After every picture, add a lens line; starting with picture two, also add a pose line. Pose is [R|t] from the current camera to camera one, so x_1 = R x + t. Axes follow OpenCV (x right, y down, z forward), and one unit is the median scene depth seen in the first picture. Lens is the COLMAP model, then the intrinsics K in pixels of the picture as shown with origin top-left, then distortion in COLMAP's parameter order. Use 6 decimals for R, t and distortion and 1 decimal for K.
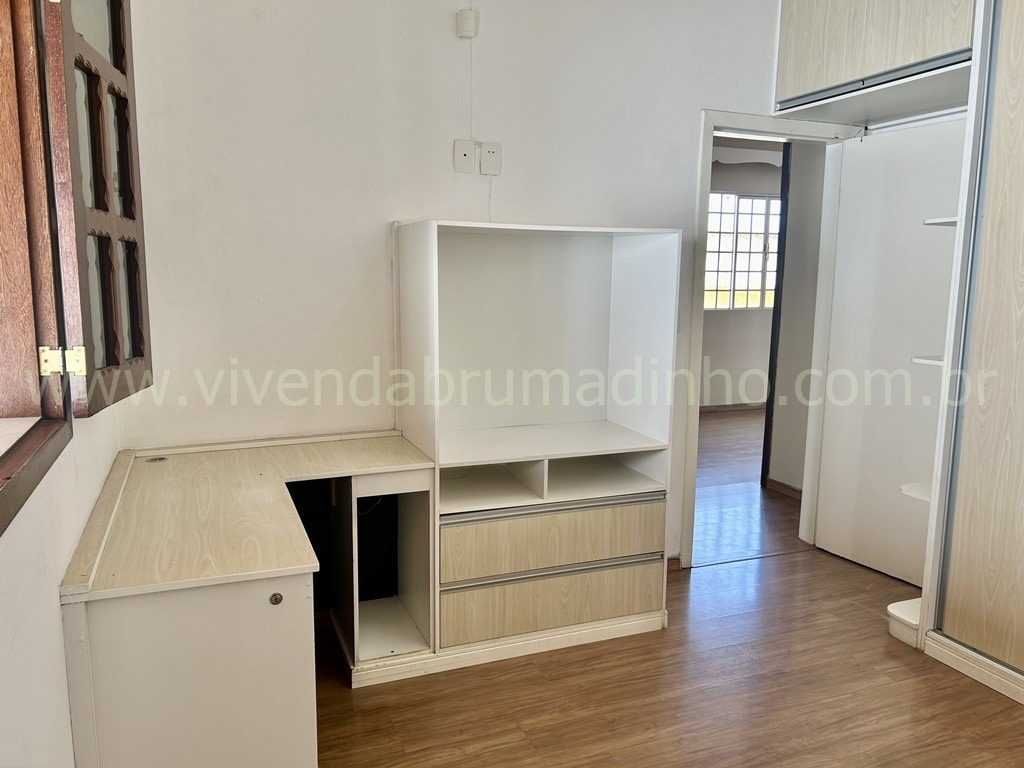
lens RADIAL K [[775.6, 0, 511.4], [0, 775.6, 384.4], [0, 0, 1]] dist [0.055811, -0.057636]
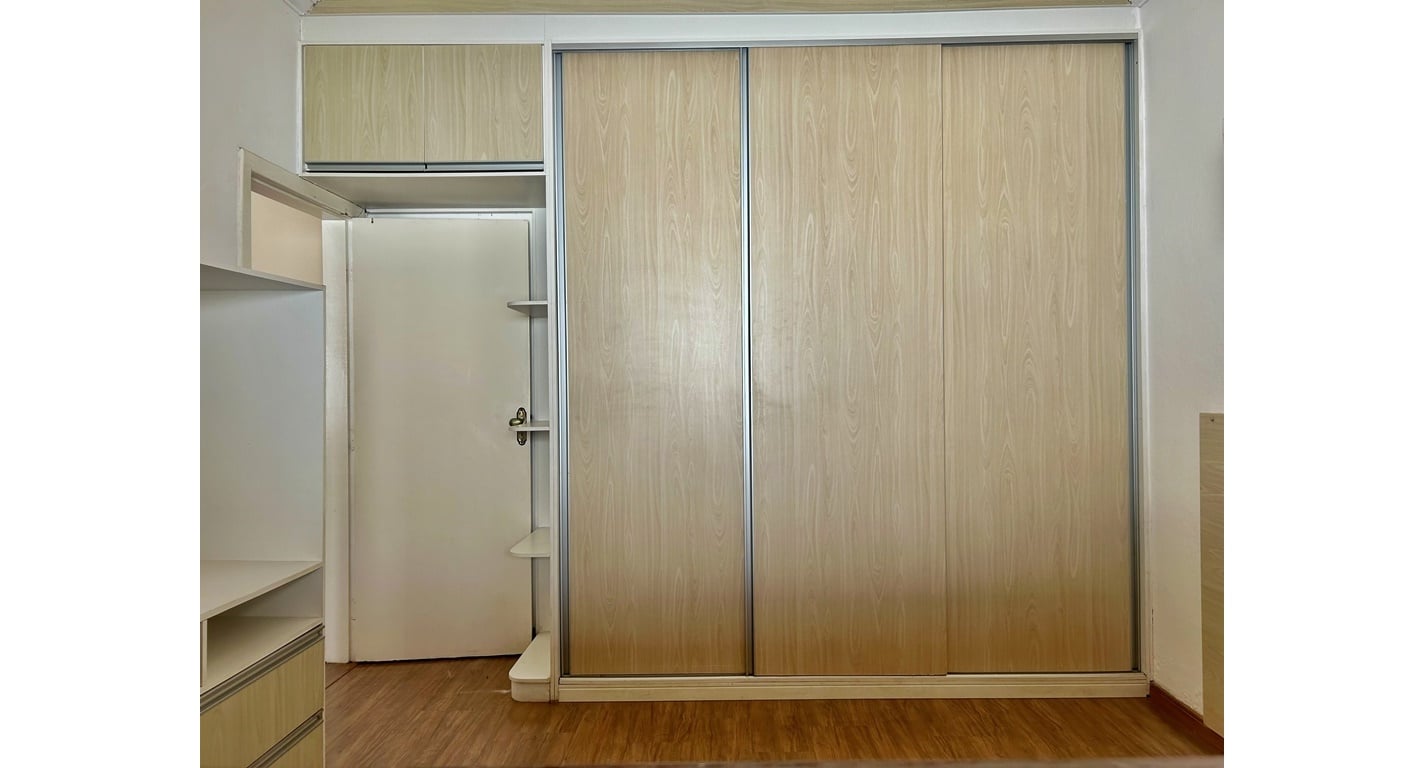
lens RADIAL K [[793.4, 0, 713.5], [0, 793.4, 381.8], [0, 0, 1]] dist [0.003469, 0.000462]
pose [[0.373061, -0.007977, 0.927772, -0.369600], [0.145165, 0.988150, -0.049875, -0.003221], [-0.916380, 0.153287, 0.369798, 0.322334]]
